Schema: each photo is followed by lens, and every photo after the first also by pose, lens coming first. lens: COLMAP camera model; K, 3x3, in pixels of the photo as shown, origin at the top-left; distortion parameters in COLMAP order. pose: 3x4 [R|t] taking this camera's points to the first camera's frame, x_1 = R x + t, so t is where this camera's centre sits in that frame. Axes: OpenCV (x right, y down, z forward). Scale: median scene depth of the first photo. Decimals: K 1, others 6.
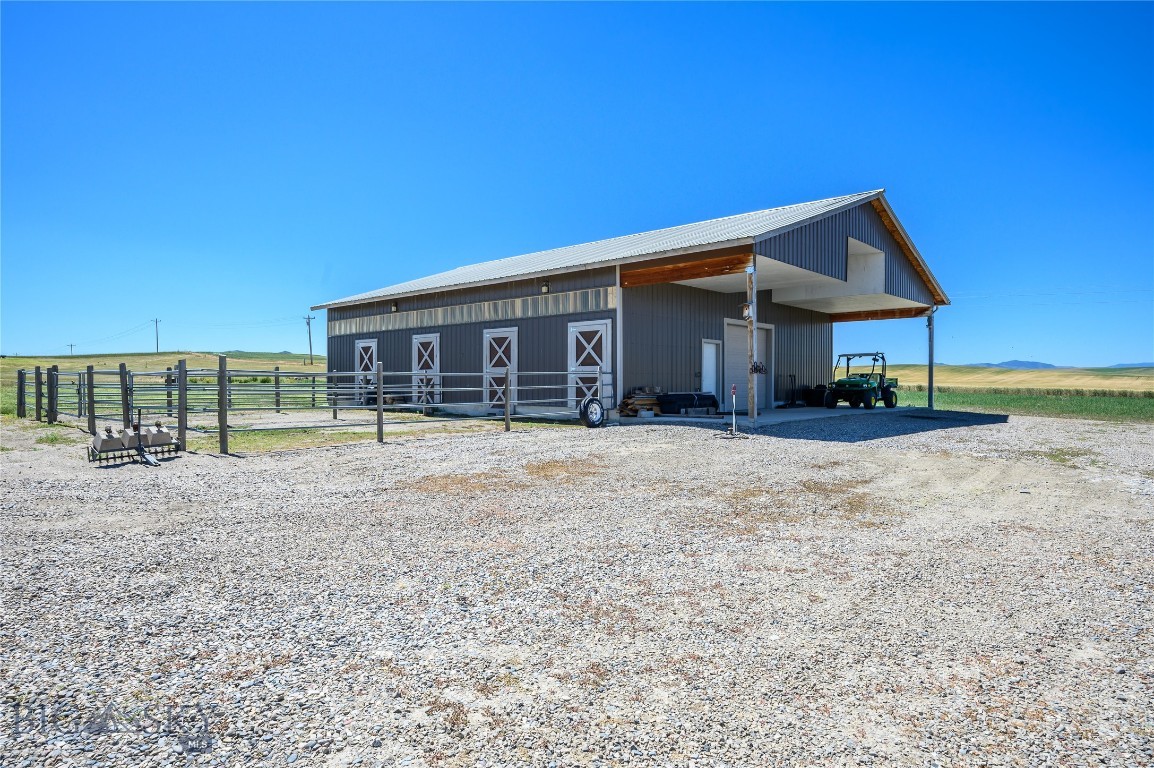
lens RADIAL K [[679.6, 0, 567.8], [0, 679.6, 387.2], [0, 0, 1]] dist [-0.009887, 0.004421]
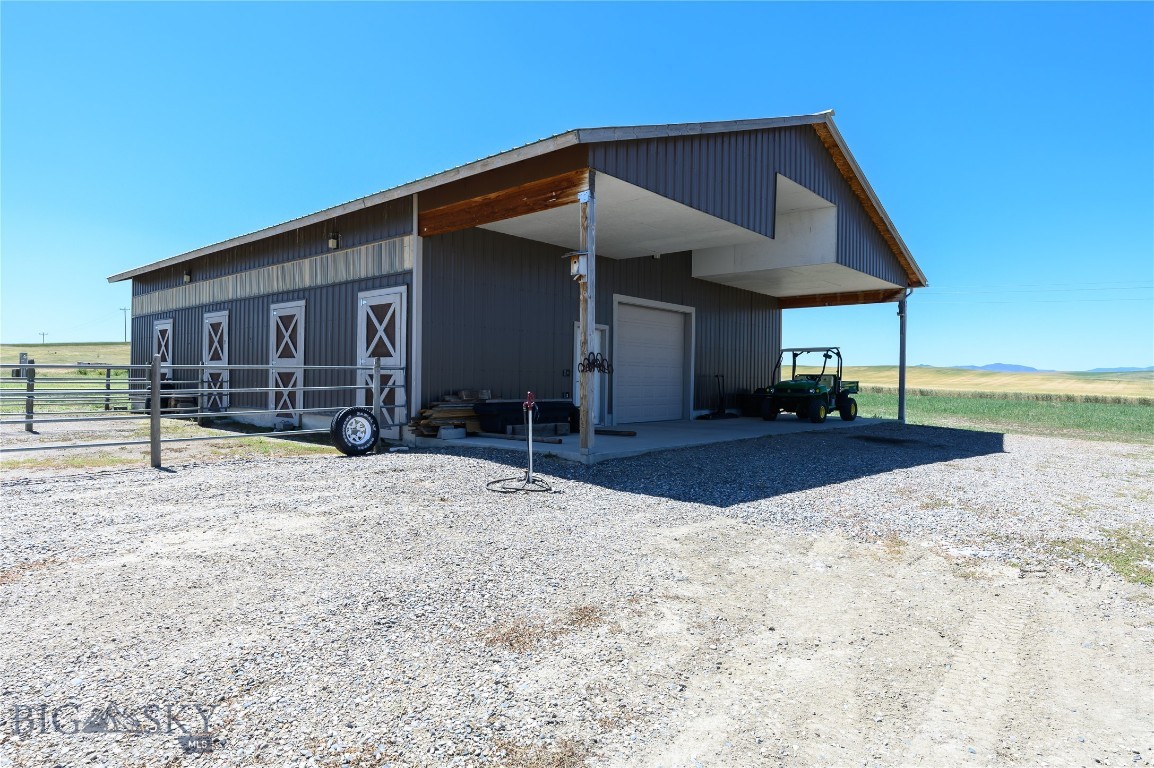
lens RADIAL K [[675.9, 0, 584.8], [0, 675.9, 381.2], [0, 0, 1]] dist [0.000277, -0.003599]
pose [[0.999321, 0.013195, 0.034407, 0.177322], [-0.013050, 0.999905, -0.004448, -0.006890], [-0.034462, 0.003996, 0.999398, 0.291871]]
